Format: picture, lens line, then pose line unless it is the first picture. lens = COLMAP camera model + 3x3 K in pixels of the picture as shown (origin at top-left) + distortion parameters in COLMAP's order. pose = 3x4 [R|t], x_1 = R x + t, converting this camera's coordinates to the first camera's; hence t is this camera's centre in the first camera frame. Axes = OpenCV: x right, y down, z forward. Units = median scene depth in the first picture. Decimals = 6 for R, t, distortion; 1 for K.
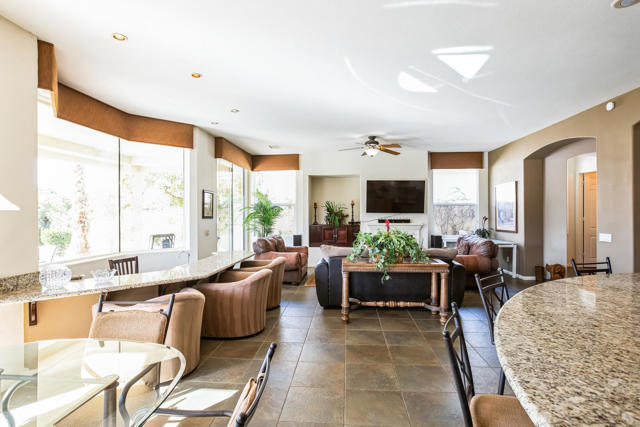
lens RADIAL K [[321.3, 0, 320.8], [0, 321.3, 211.1], [0, 0, 1]] dist [-0.001091, 0.000008]
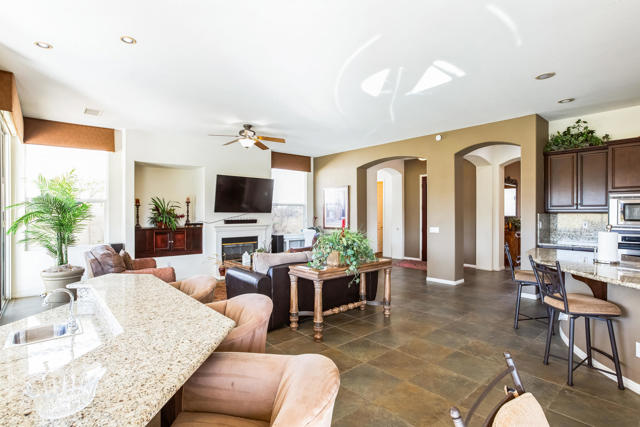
lens RADIAL K [[320.6, 0, 322.4], [0, 320.6, 210.9], [0, 0, 1]] dist [-0.021165, 0.000191]
pose [[0.705358, 0.004684, 0.708836, -0.257322], [-0.002588, 0.999989, -0.004032, 0.003663], [-0.708847, 0.001009, 0.705362, 0.198803]]
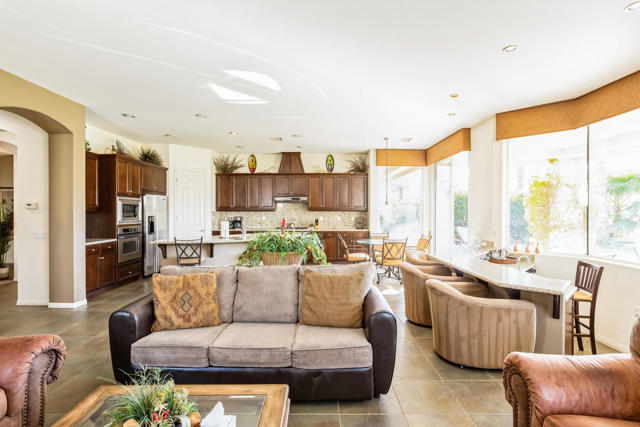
lens RADIAL K [[320.6, 0, 322.4], [0, 320.6, 210.9], [0, 0, 1]] dist [-0.021165, 0.000191]
pose [[-0.997686, 0.001638, -0.067973, 0.078474], [0.001398, 0.999993, 0.003580, 0.000395], [0.067979, 0.003477, -0.997681, 0.956885]]
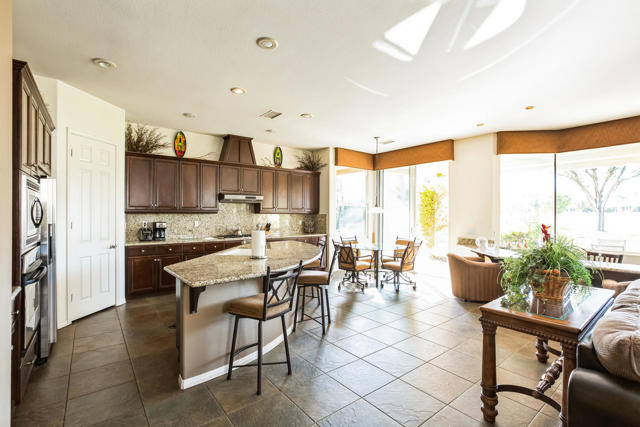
lens RADIAL K [[295.9, 0, 322.3], [0, 295.9, 210.7], [0, 0, 1]] dist [-0.028000, 0.000324]
pose [[-0.736402, -0.004698, -0.676528, 0.460668], [-0.001913, 0.999986, -0.004862, 0.000740], [0.676542, -0.002286, -0.736401, 0.576990]]
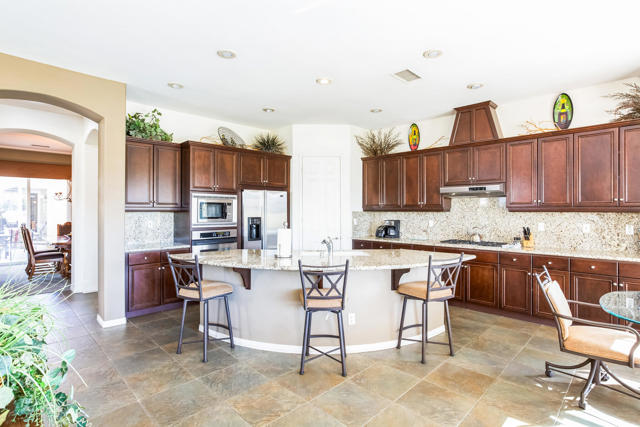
lens RADIAL K [[320.6, 0, 322.4], [0, 320.6, 210.9], [0, 0, 1]] dist [-0.021165, 0.000191]
pose [[-0.751695, -0.000544, 0.659510, -0.067635], [0.000772, 0.999998, 0.001705, 0.002191], [-0.659510, 0.001790, -0.751694, 0.503820]]
